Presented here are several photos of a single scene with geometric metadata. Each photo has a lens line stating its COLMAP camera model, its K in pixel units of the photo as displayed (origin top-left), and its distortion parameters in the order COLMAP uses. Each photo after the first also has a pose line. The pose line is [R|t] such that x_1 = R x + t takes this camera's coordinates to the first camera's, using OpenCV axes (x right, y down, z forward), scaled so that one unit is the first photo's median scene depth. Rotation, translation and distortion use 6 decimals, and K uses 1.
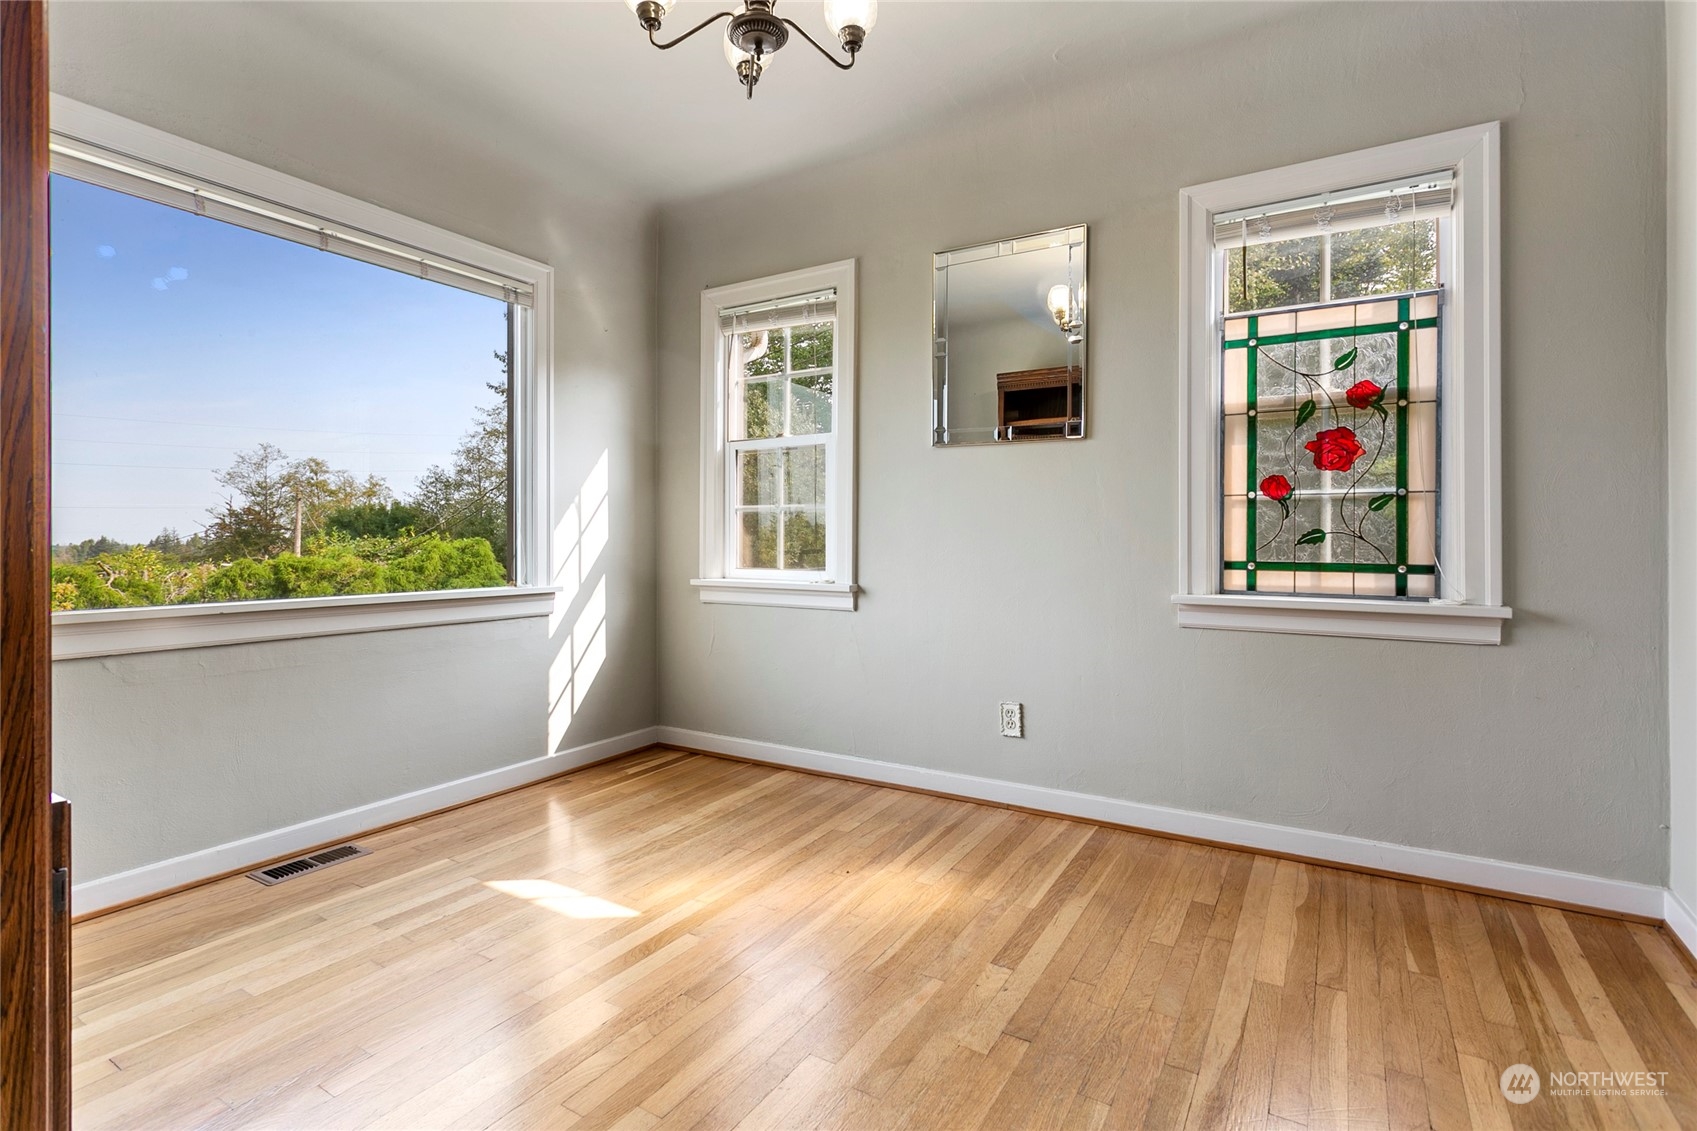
lens RADIAL K [[815.7, 0, 842.6], [0, 815.7, 545.3], [0, 0, 1]] dist [0.002856, 0.000841]
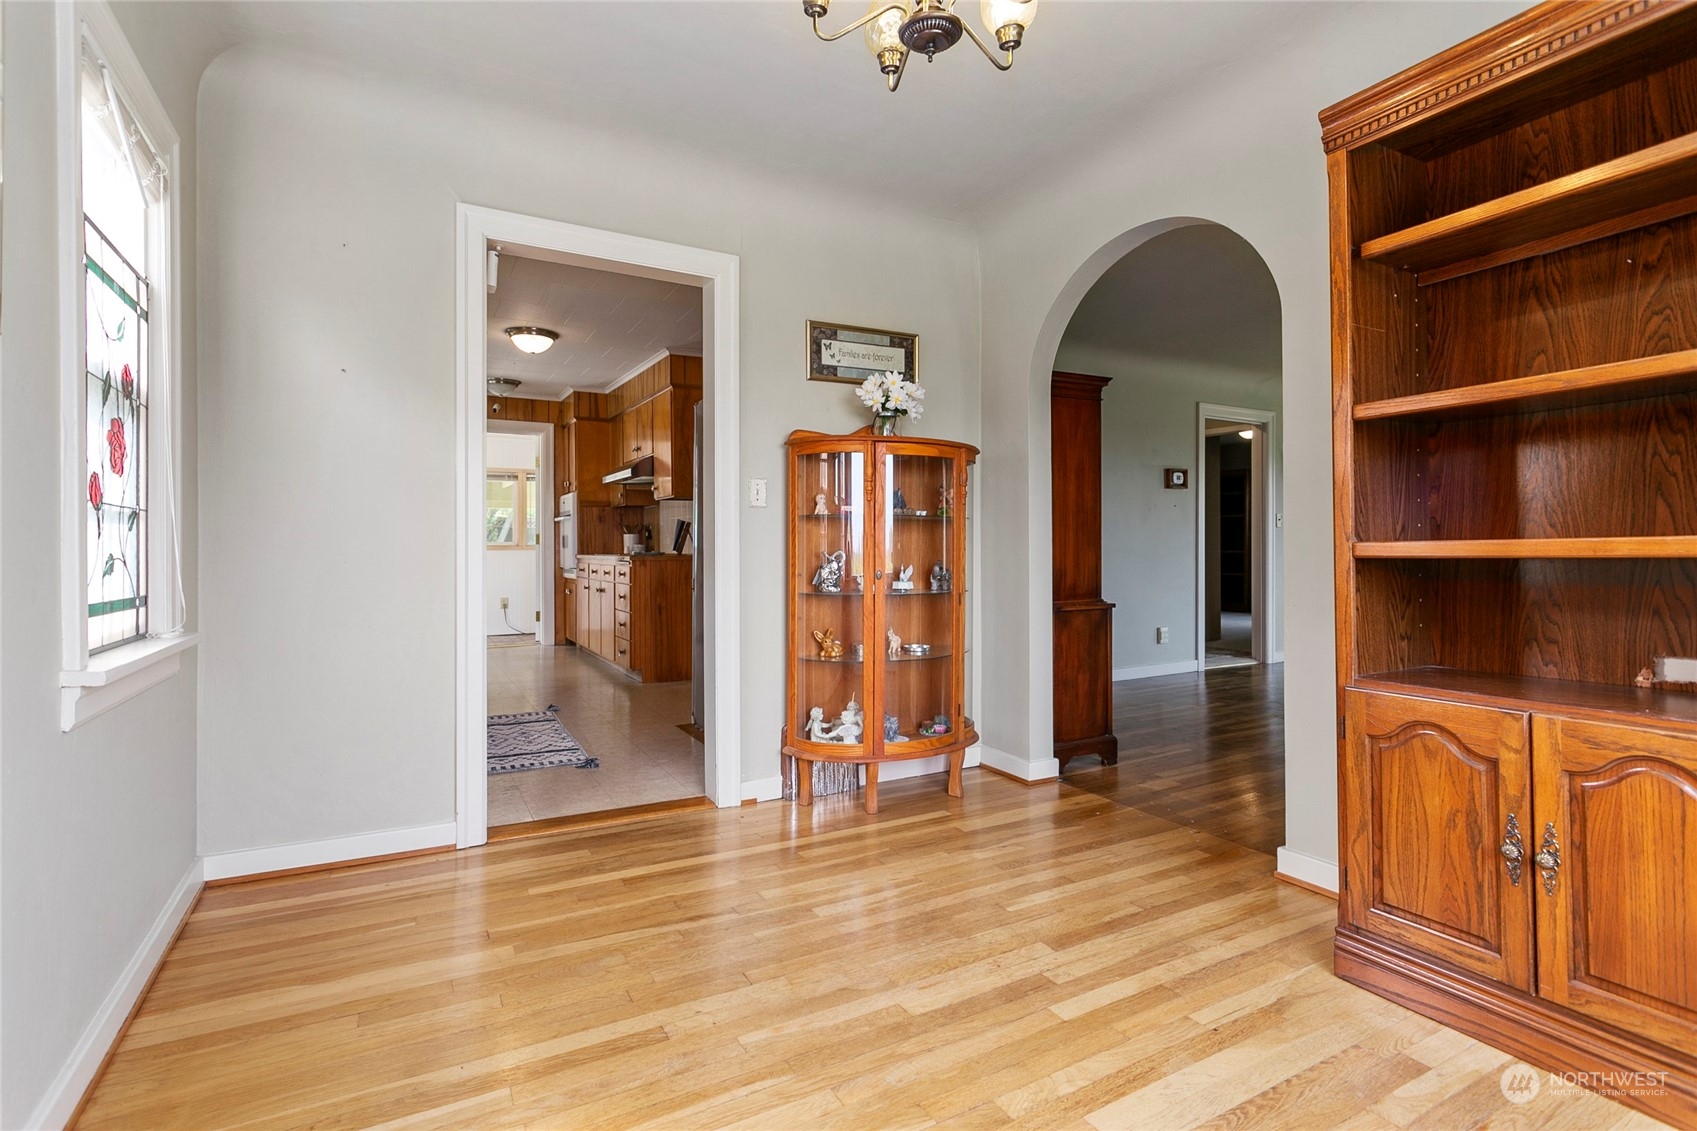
lens RADIAL K [[815.7, 0, 842.6], [0, 815.7, 545.3], [0, 0, 1]] dist [0.002856, 0.000841]
pose [[-0.867804, 0.005771, 0.496873, -0.253498], [0.009605, 0.999941, 0.005162, -0.016675], [-0.496814, 0.009252, -0.867808, 0.992597]]
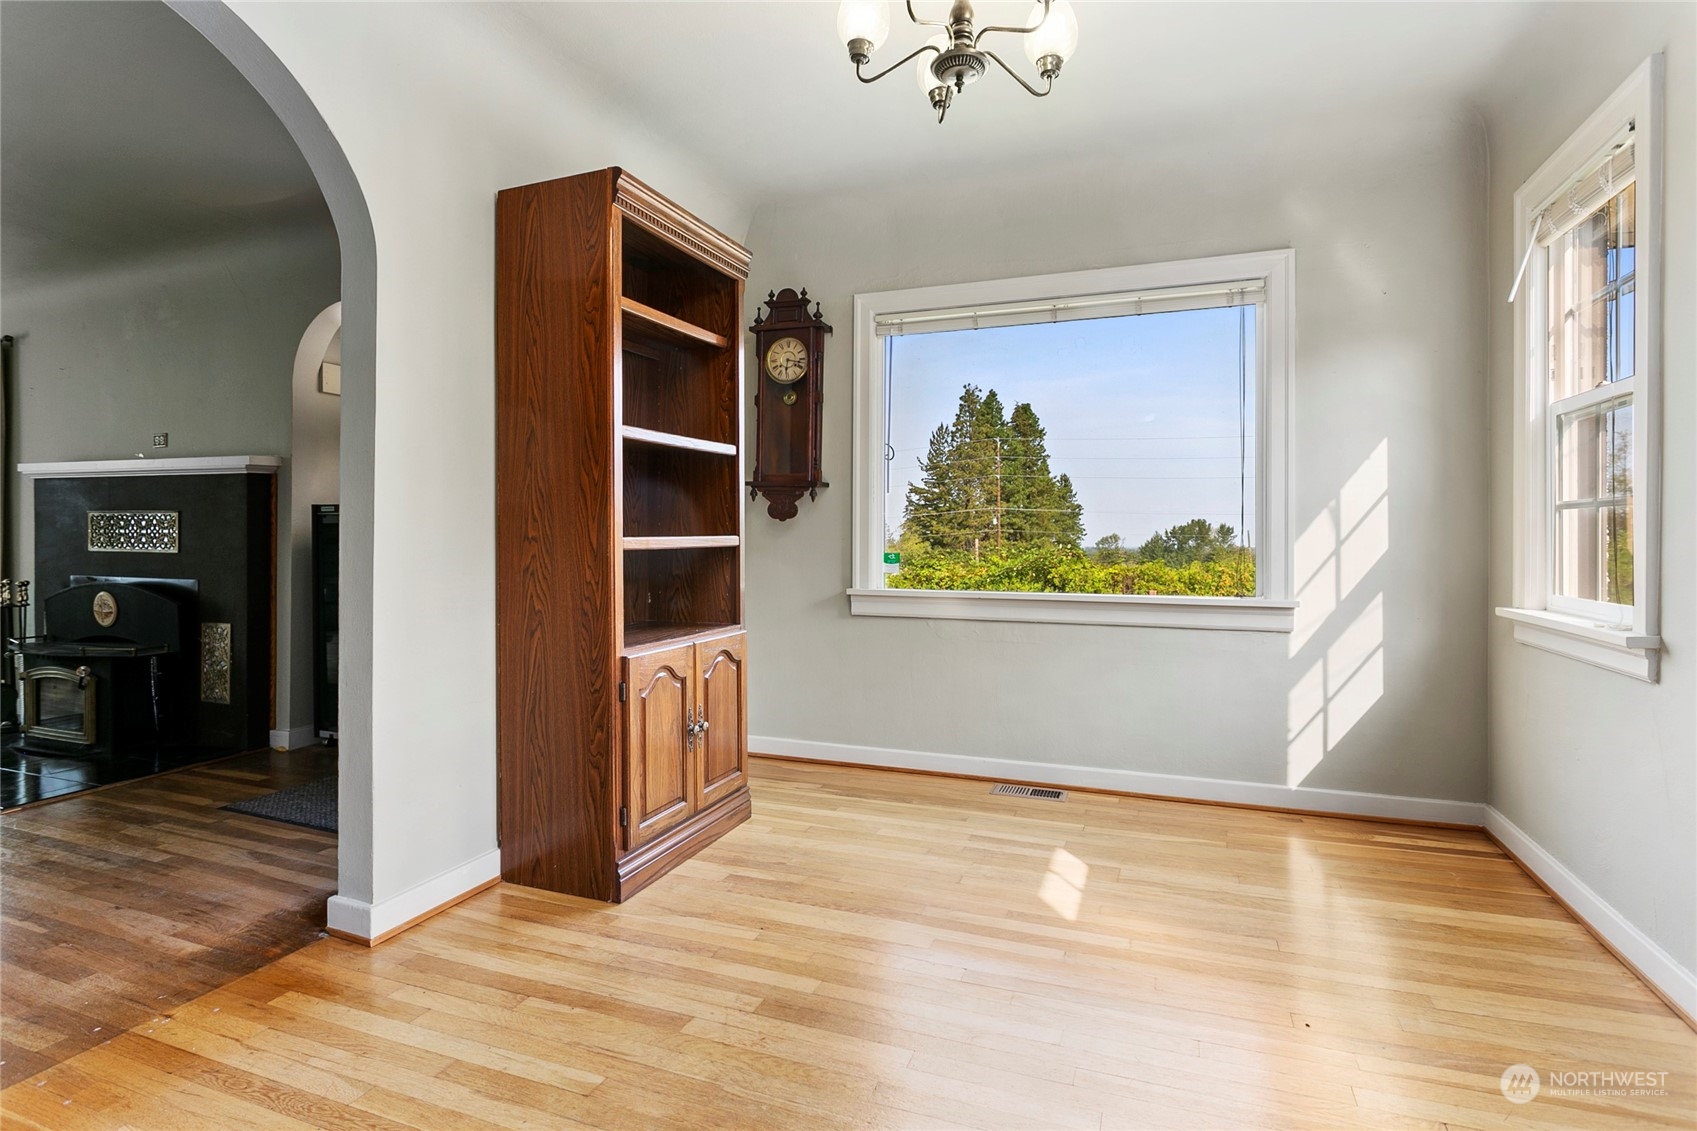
lens RADIAL K [[841.6, 0, 851.7], [0, 841.6, 547.4], [0, 0, 1]] dist [-0.002874, -0.000632]
pose [[0.177553, 0.007508, -0.984083, 0.485646], [-0.009865, 0.999934, 0.005849, -0.009906], [0.984062, 0.008670, 0.177616, 0.359894]]
